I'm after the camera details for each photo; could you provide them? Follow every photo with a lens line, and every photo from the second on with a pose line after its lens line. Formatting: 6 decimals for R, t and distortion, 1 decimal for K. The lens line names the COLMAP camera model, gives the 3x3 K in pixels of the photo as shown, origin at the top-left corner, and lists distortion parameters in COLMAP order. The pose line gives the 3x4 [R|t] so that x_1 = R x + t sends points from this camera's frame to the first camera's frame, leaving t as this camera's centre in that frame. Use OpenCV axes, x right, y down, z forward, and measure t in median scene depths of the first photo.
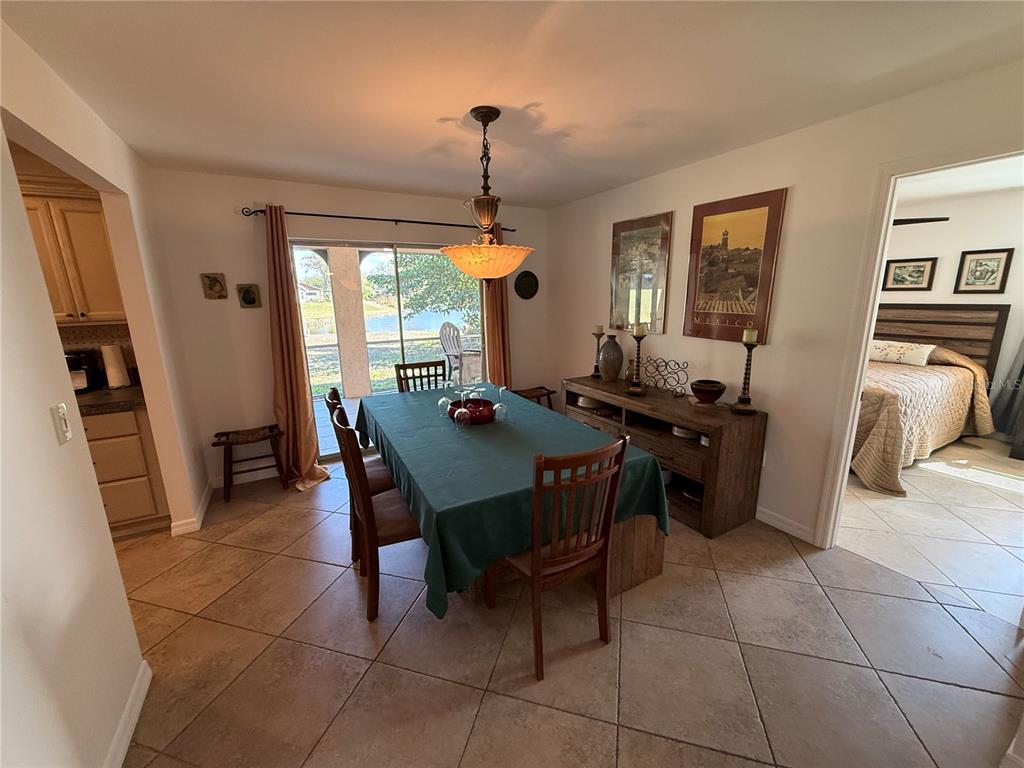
lens RADIAL K [[406.5, 0, 512.1], [0, 406.5, 384.4], [0, 0, 1]] dist [-0.001179, 0.000075]
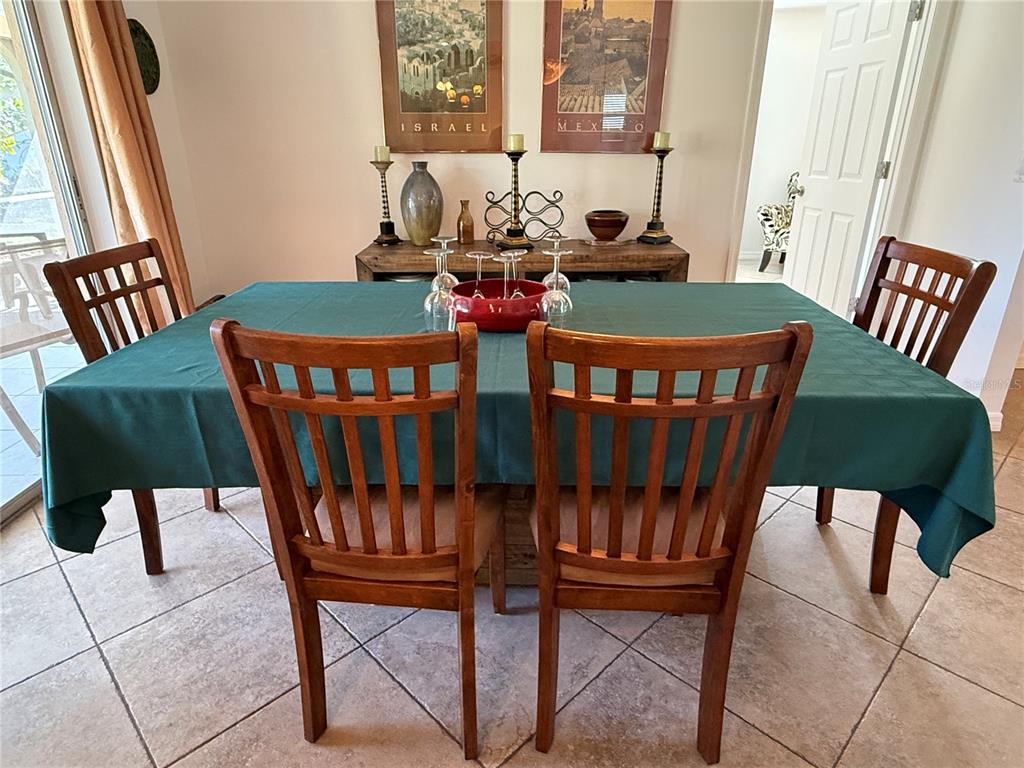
lens RADIAL K [[581.2, 0, 511.5], [0, 581.2, 381.7], [0, 0, 1]] dist [-0.001368, -0.000396]
pose [[0.504211, -0.317983, 0.802906, -0.410049], [0.187579, 0.947870, 0.257598, -0.011904], [-0.842962, 0.020725, 0.537574, 0.417207]]
